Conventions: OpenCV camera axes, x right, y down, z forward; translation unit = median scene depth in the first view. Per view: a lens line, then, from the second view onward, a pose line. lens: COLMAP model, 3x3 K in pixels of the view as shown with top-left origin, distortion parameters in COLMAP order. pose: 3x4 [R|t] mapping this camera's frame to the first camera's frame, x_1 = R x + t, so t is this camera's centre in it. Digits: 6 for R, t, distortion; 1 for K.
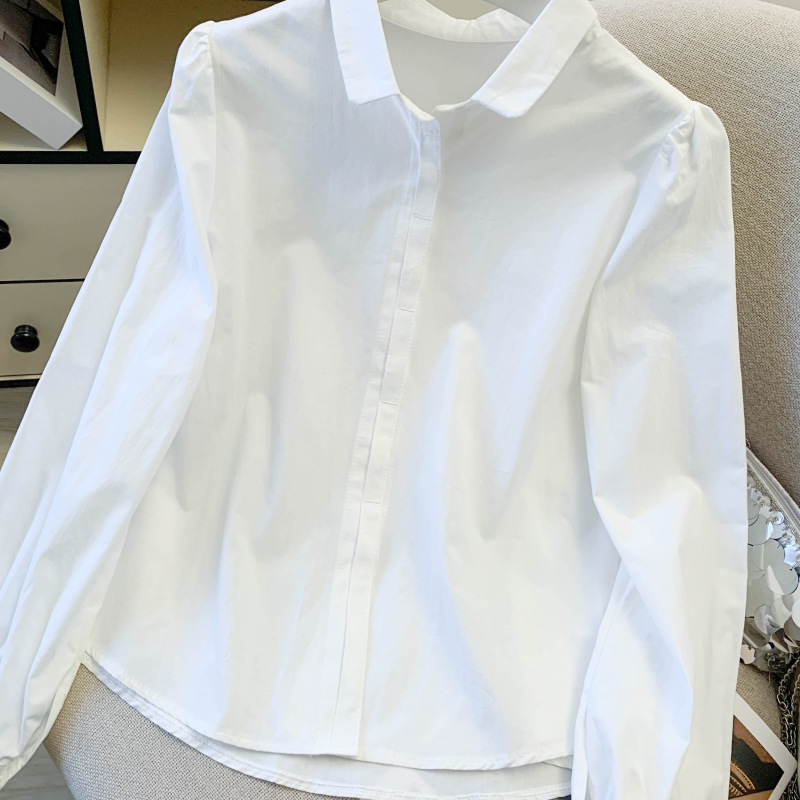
lens RADIAL K [[830.5, 0, 404.6], [0, 830.5, 399.7], [0, 0, 1]] dist [0.006367, 0.000000]
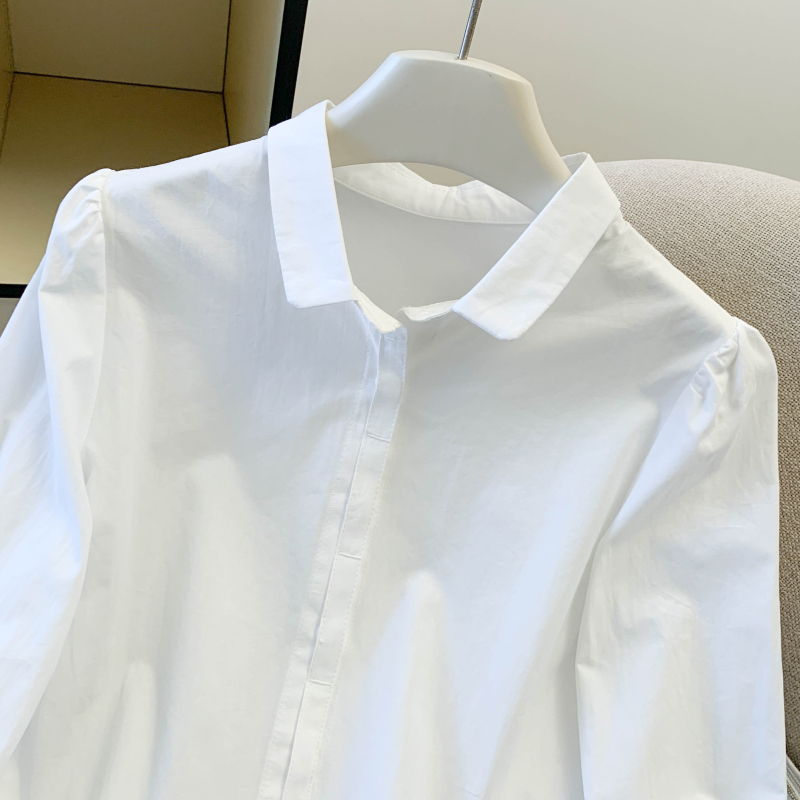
lens RADIAL K [[830.5, 0, 401.0], [0, 830.5, 393.7], [0, 0, 1]] dist [0.006367, 0.000000]
pose [[0.996437, 0.050405, 0.067624, -0.010457], [-0.046857, 0.997492, -0.053057, -0.224909], [-0.070129, 0.049699, 0.996299, 0.245793]]
